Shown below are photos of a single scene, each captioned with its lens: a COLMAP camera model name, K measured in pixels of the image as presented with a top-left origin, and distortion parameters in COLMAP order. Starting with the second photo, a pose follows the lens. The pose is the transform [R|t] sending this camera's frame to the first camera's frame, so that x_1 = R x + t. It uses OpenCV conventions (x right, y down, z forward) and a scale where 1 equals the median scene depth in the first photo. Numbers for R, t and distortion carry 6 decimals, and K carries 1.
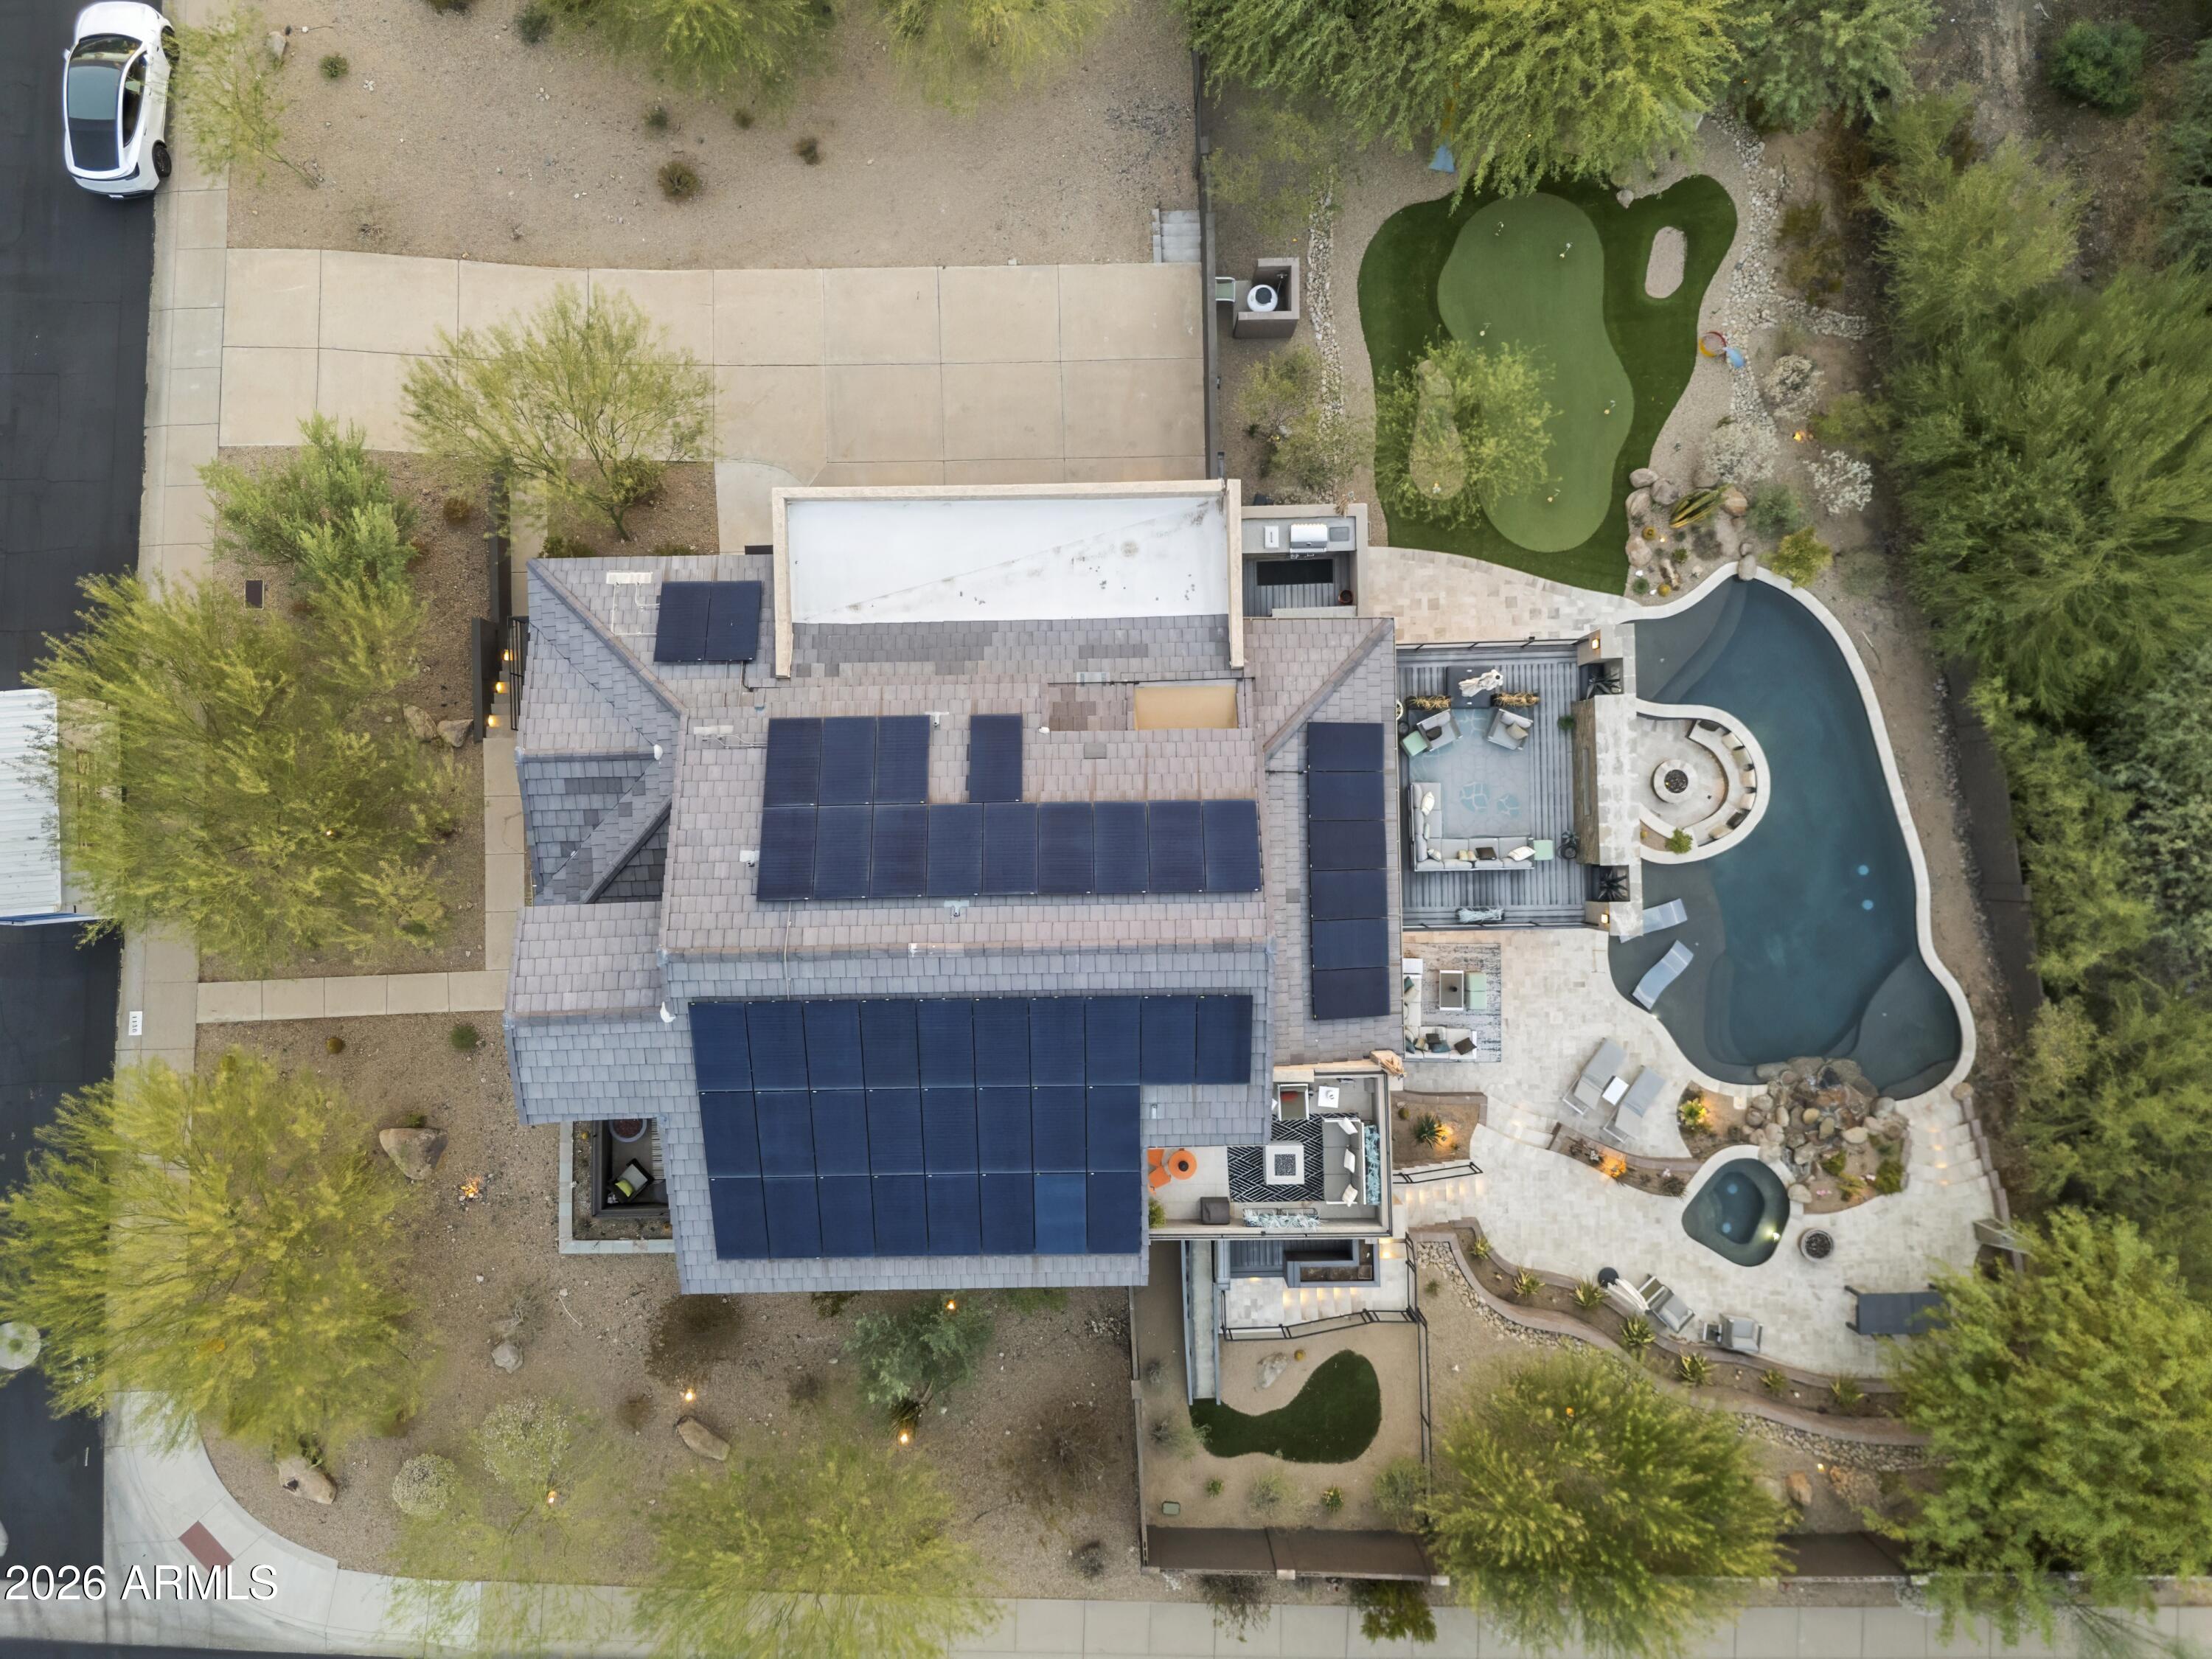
lens RADIAL K [[1560.9, 0, 1094.5], [0, 1560.9, 818.5], [0, 0, 1]] dist [0.101562, -0.119892]
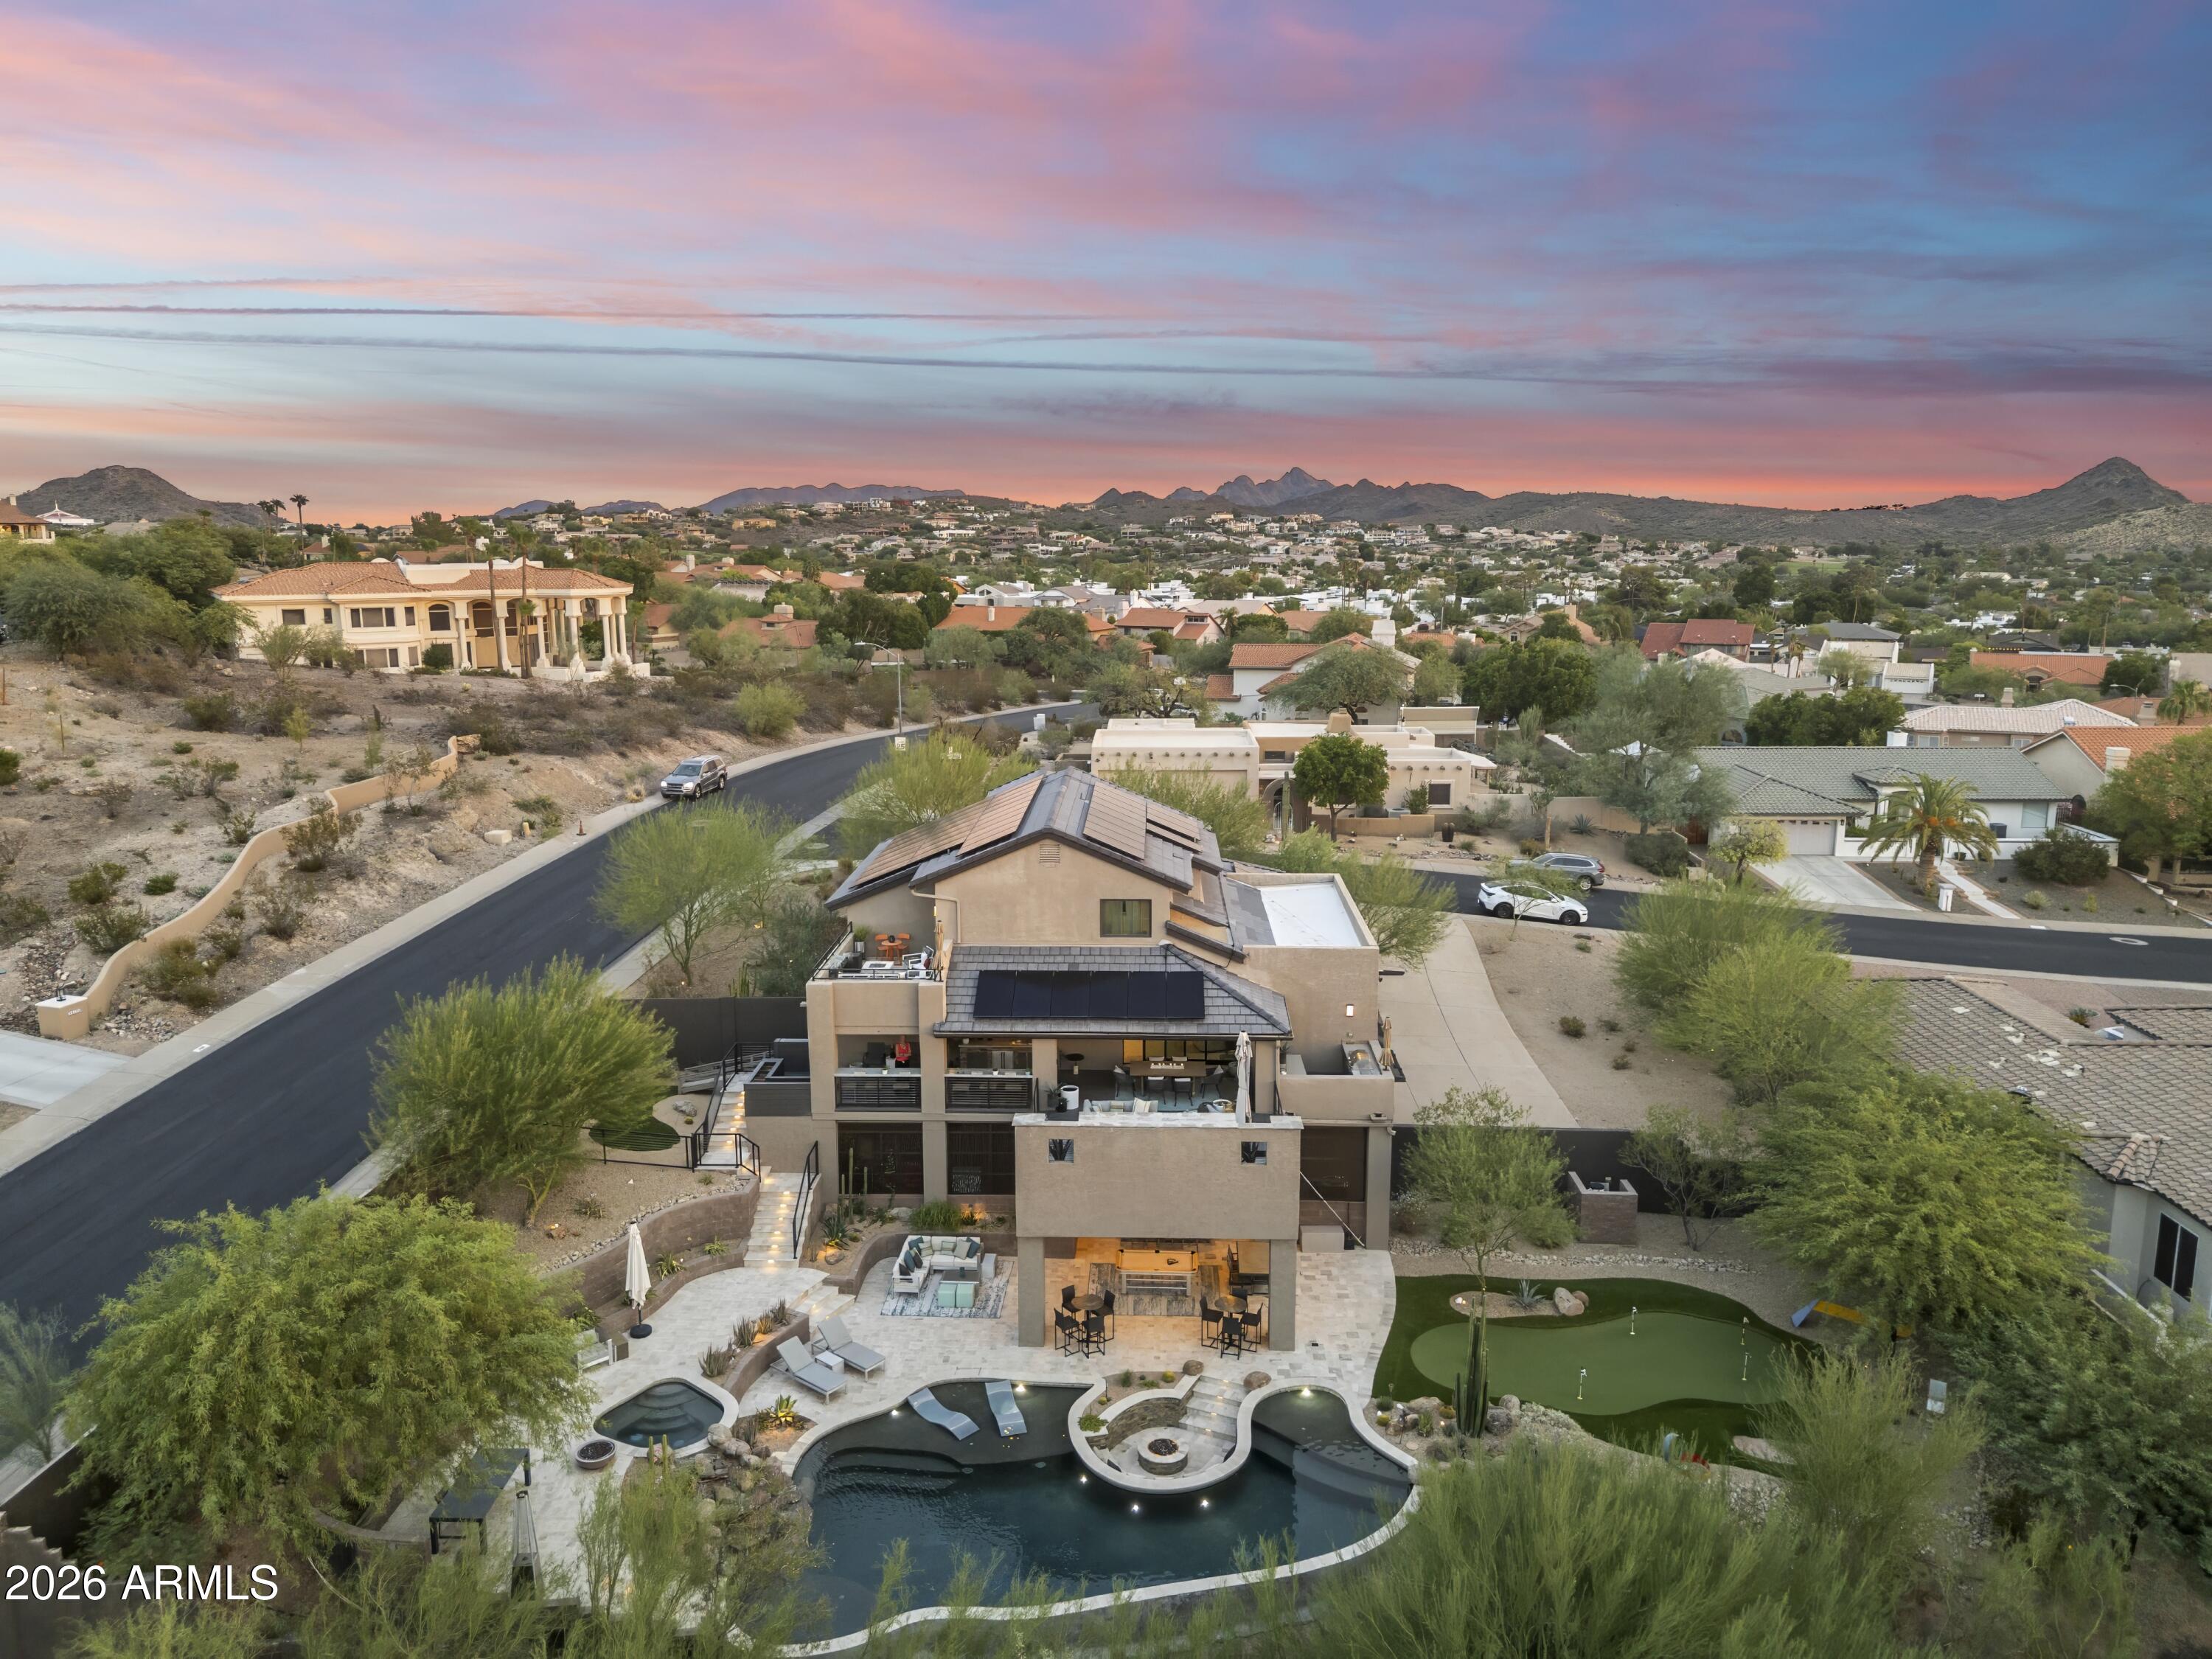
lens RADIAL K [[1560.9, 0, 1094.5], [0, 1560.9, 818.5], [0, 0, 1]] dist [0.101562, -0.119892]
pose [[-0.055472, 0.189070, -0.980395, 1.165523], [-0.998232, 0.010514, 0.058509, -0.040783], [0.021370, 0.981907, 0.188153, 0.513391]]
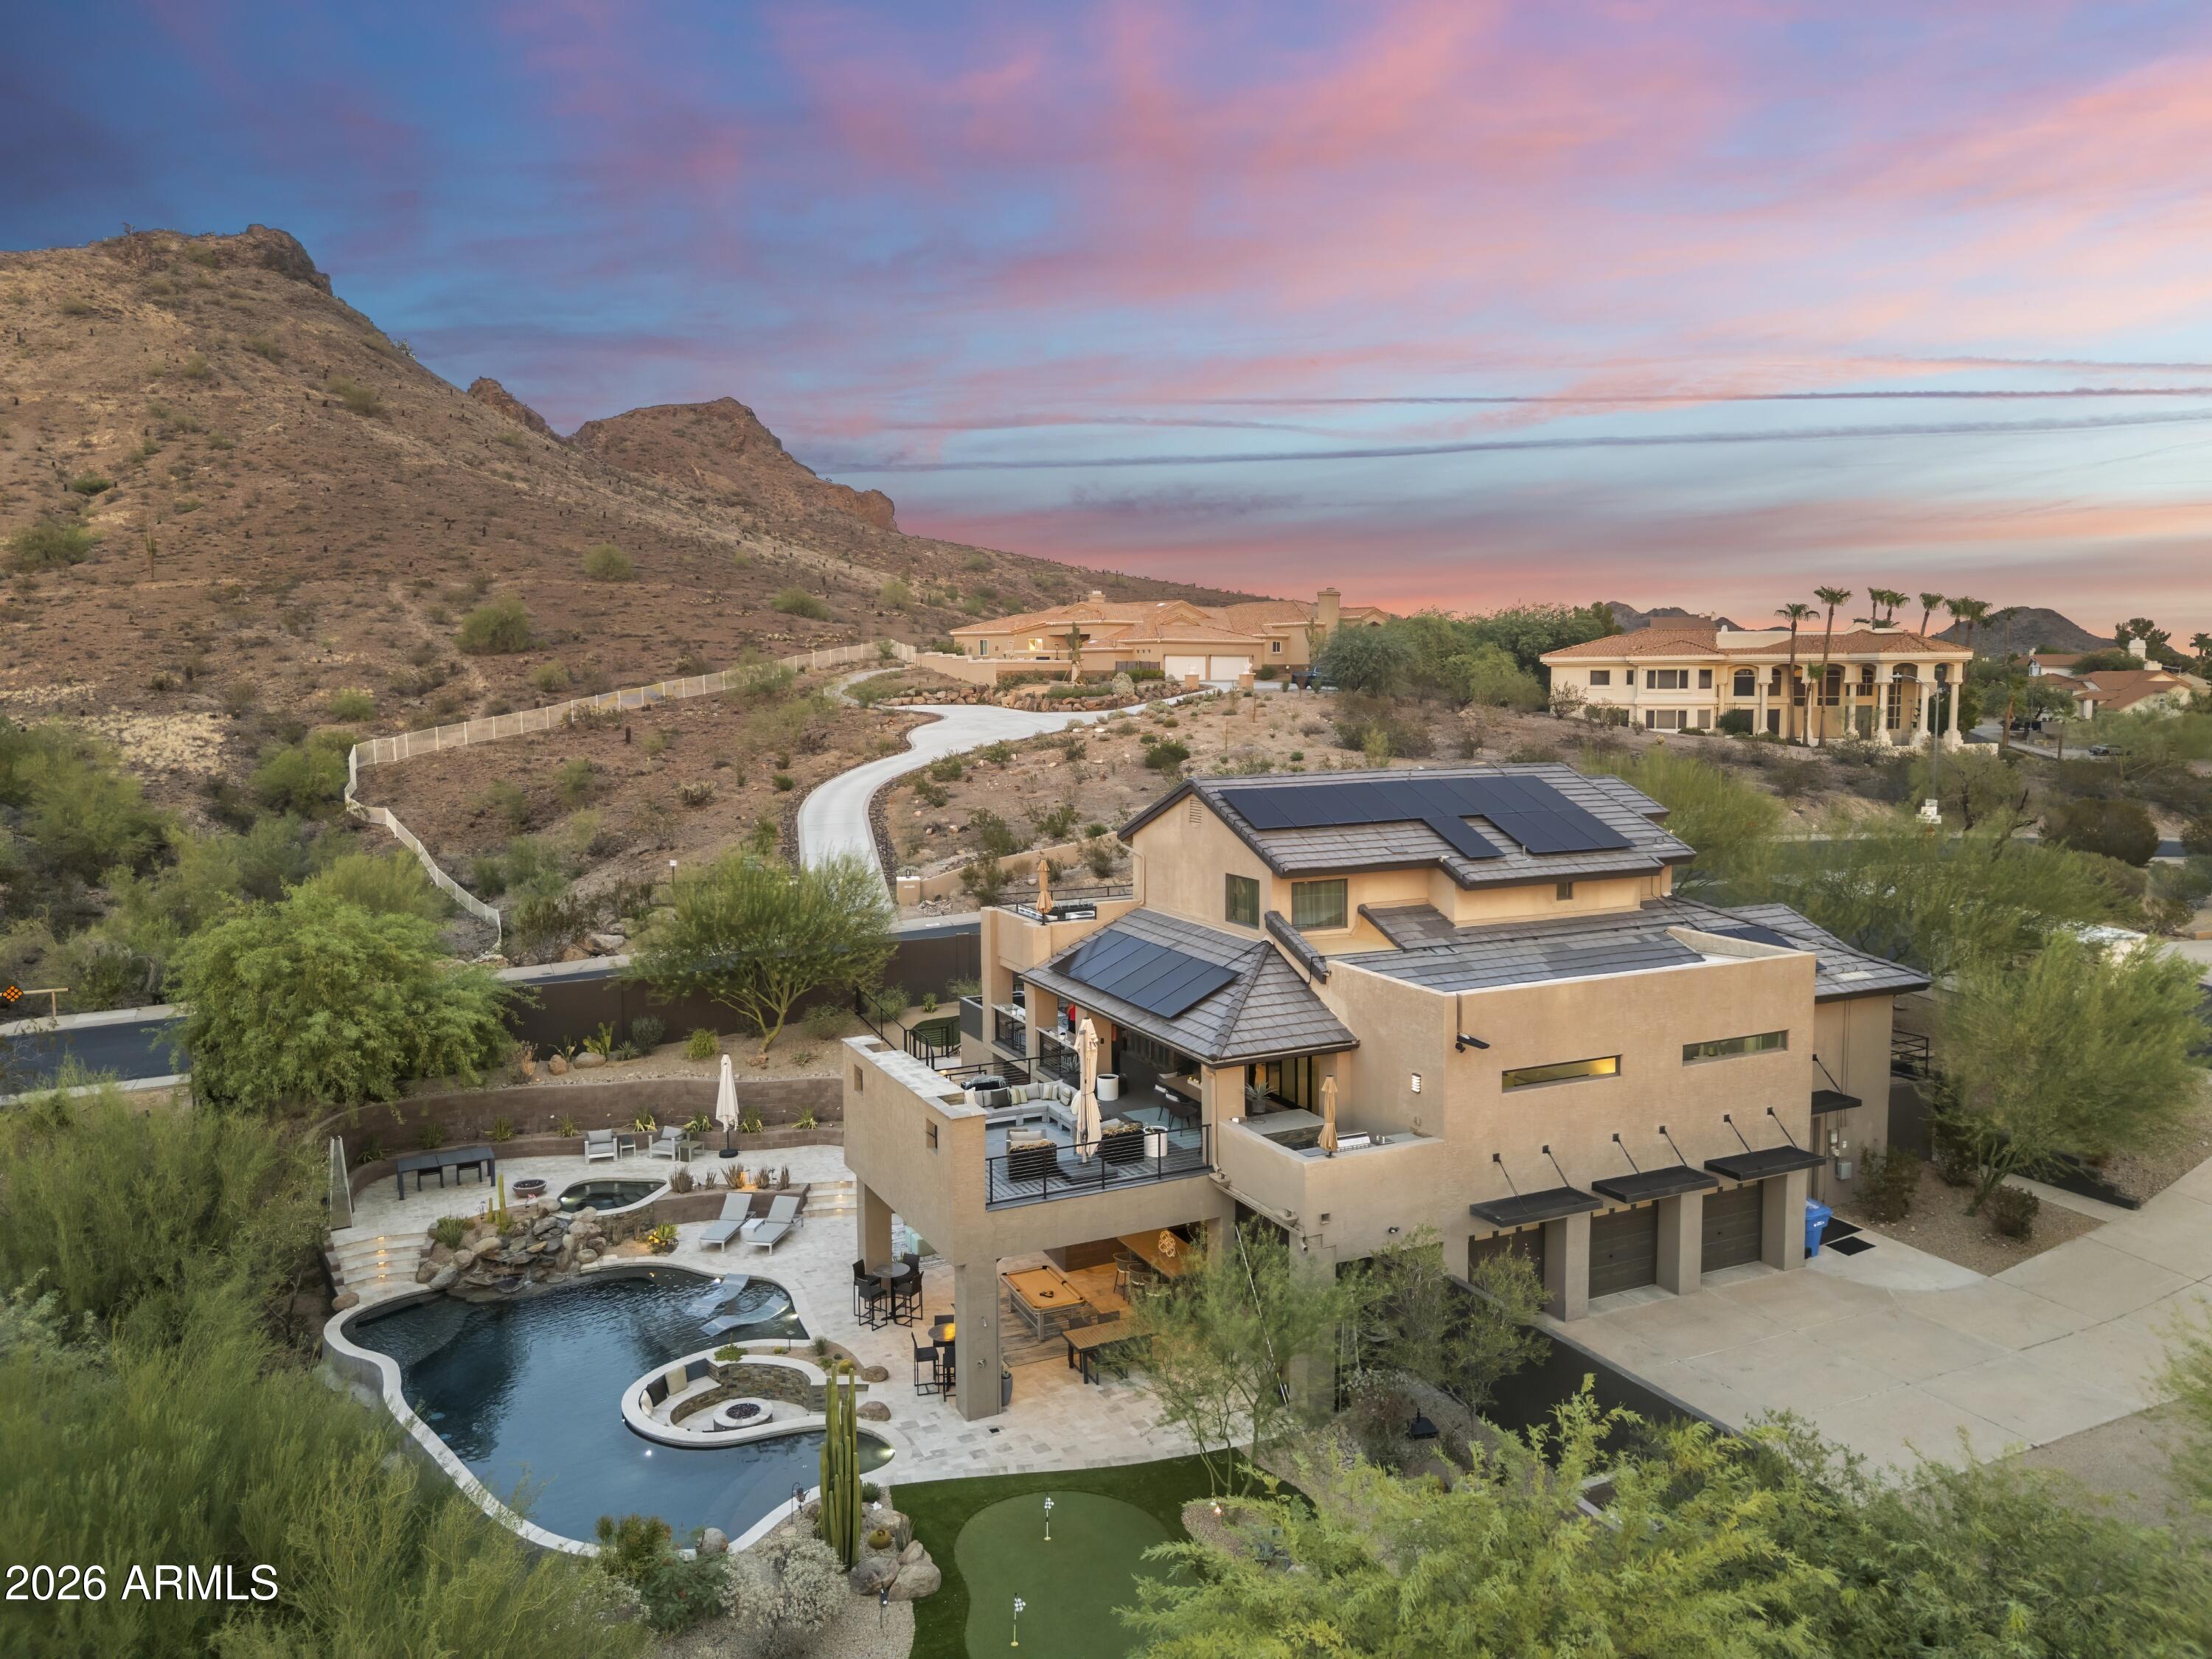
lens RADIAL K [[1560.9, 0, 1094.5], [0, 1560.9, 818.5], [0, 0, 1]] dist [0.101562, -0.119892]
pose [[-0.908287, 0.046005, -0.415810, 0.524817], [-0.418109, -0.066300, 0.905974, -0.764700], [0.014111, 0.996739, 0.079455, 0.676775]]
